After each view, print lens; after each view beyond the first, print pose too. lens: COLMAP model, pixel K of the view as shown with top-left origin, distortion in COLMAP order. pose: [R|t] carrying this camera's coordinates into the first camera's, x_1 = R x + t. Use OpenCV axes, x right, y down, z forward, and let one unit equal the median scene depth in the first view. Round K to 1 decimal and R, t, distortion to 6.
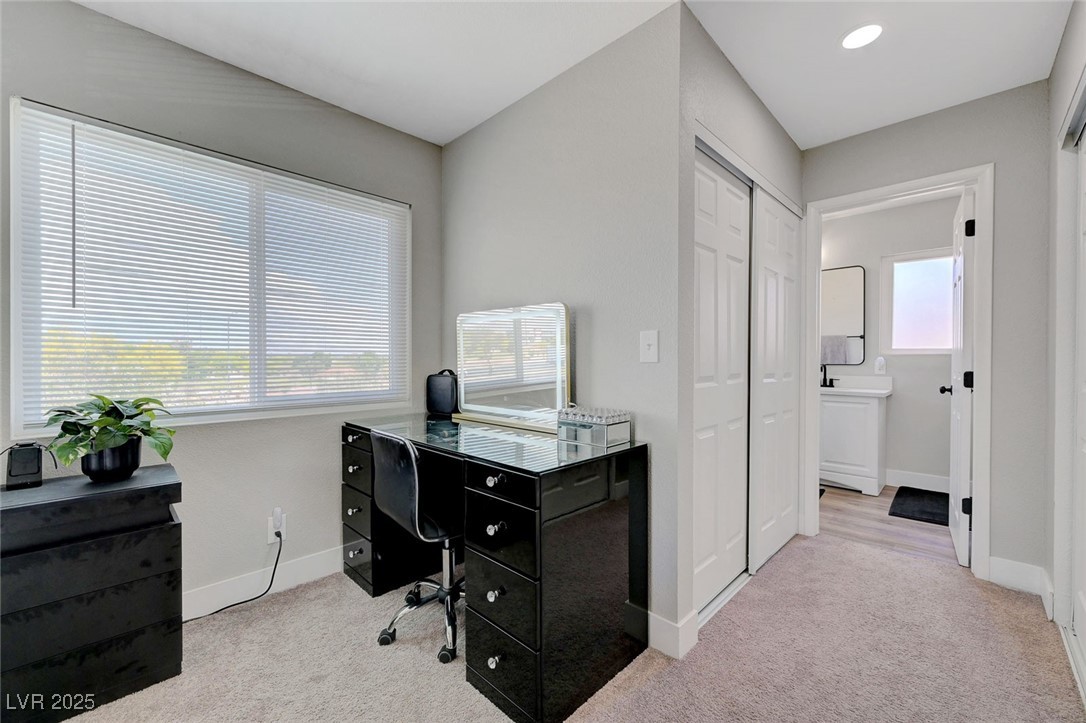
lens RADIAL K [[435.4, 0, 541.0], [0, 435.4, 363.2], [0, 0, 1]] dist [0.009014, 0.000053]
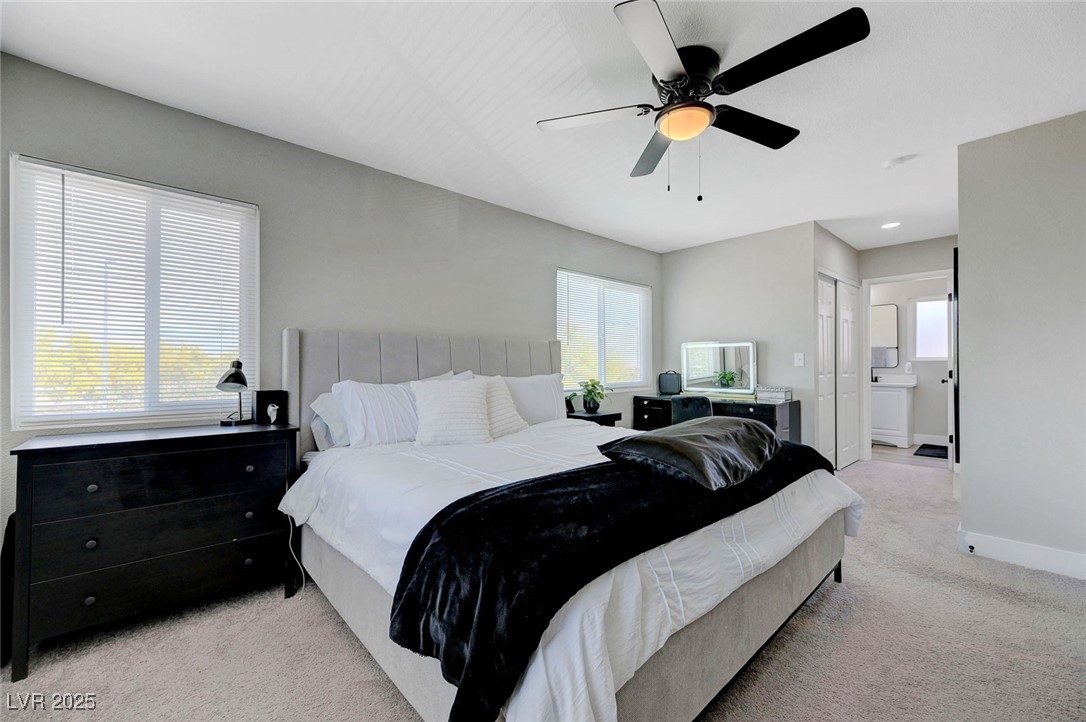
lens RADIAL K [[427.5, 0, 550.1], [0, 427.5, 360.6], [0, 0, 1]] dist [0.001212, -0.000402]
pose [[0.998325, -0.005835, -0.057559, -0.526640], [0.004874, 0.999847, -0.016824, -0.000262], [0.057648, 0.016516, 0.998200, -0.761087]]
